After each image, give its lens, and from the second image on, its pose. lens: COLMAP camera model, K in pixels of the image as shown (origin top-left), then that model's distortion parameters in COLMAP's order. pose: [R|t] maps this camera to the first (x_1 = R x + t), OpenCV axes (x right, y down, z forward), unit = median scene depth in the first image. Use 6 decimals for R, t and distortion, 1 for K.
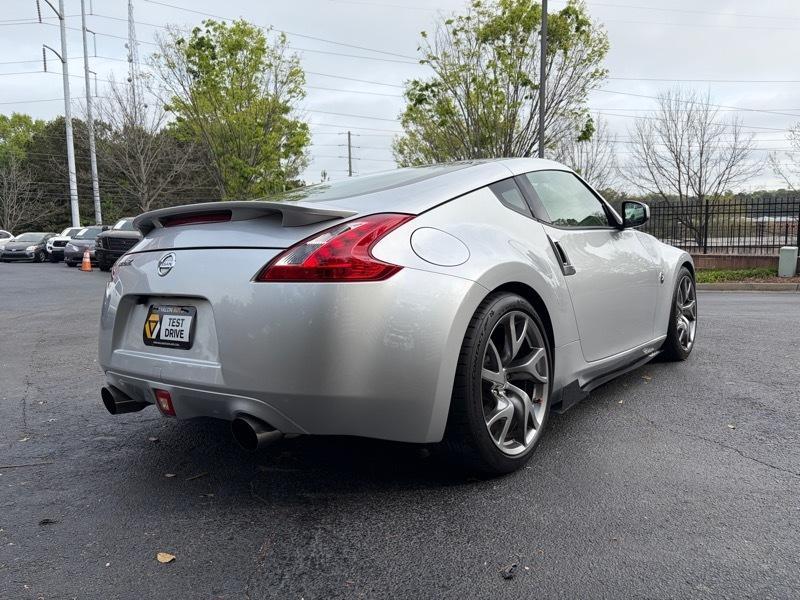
lens RADIAL K [[602.9, 0, 407.7], [0, 602.9, 304.1], [0, 0, 1]] dist [0.044785, -0.039630]
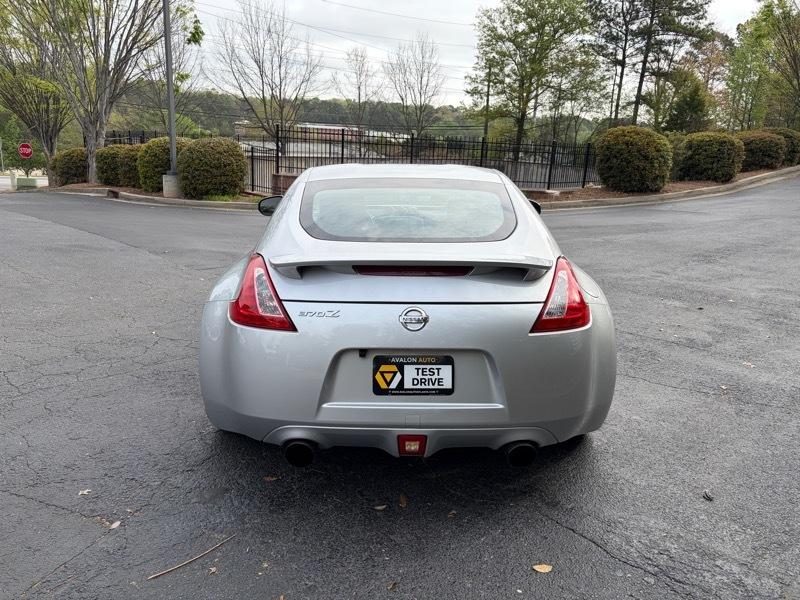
lens RADIAL K [[602.9, 0, 395.9], [0, 602.9, 295.8], [0, 0, 1]] dist [0.044785, -0.039630]
pose [[0.782181, -0.107532, 0.613702, -1.007391], [0.013848, 0.987751, 0.155424, -0.254250], [-0.622898, -0.113071, 0.774089, 0.210671]]
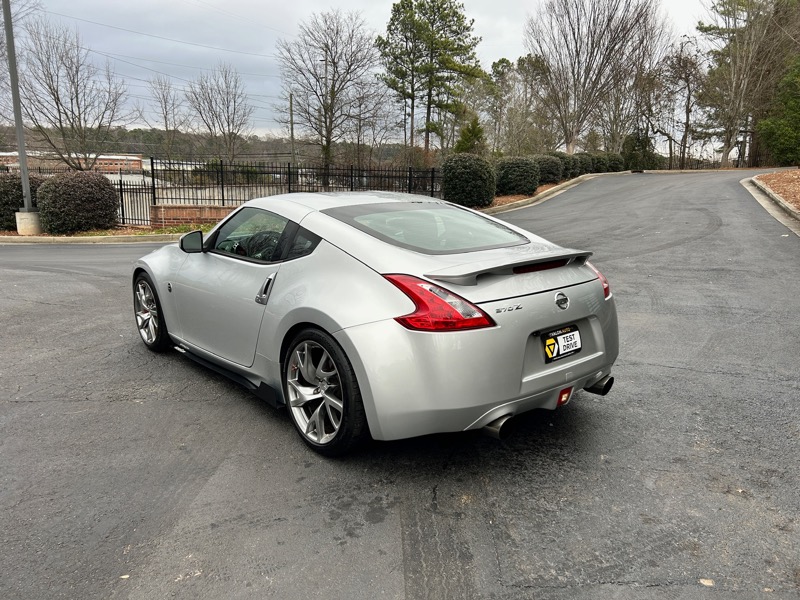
lens RADIAL K [[602.9, 0, 392.5], [0, 602.9, 295.9], [0, 0, 1]] dist [0.044785, -0.039630]
pose [[0.216798, -0.163066, 0.962501, -1.736382], [0.089323, 0.985128, 0.146780, -0.299723], [-0.972121, 0.054151, 0.228140, 1.013038]]
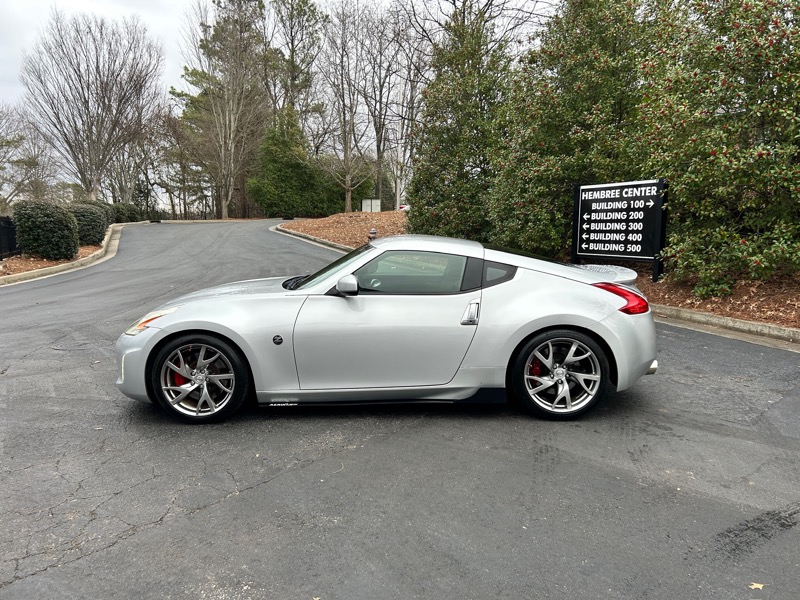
lens RADIAL K [[602.9, 0, 399.4], [0, 602.9, 300.6], [0, 0, 1]] dist [0.044785, -0.039630]
pose [[-0.615780, -0.067125, 0.785054, -1.642594], [0.102882, 0.980984, 0.164575, -0.491419], [-0.781173, 0.182110, -0.597164, 3.005642]]
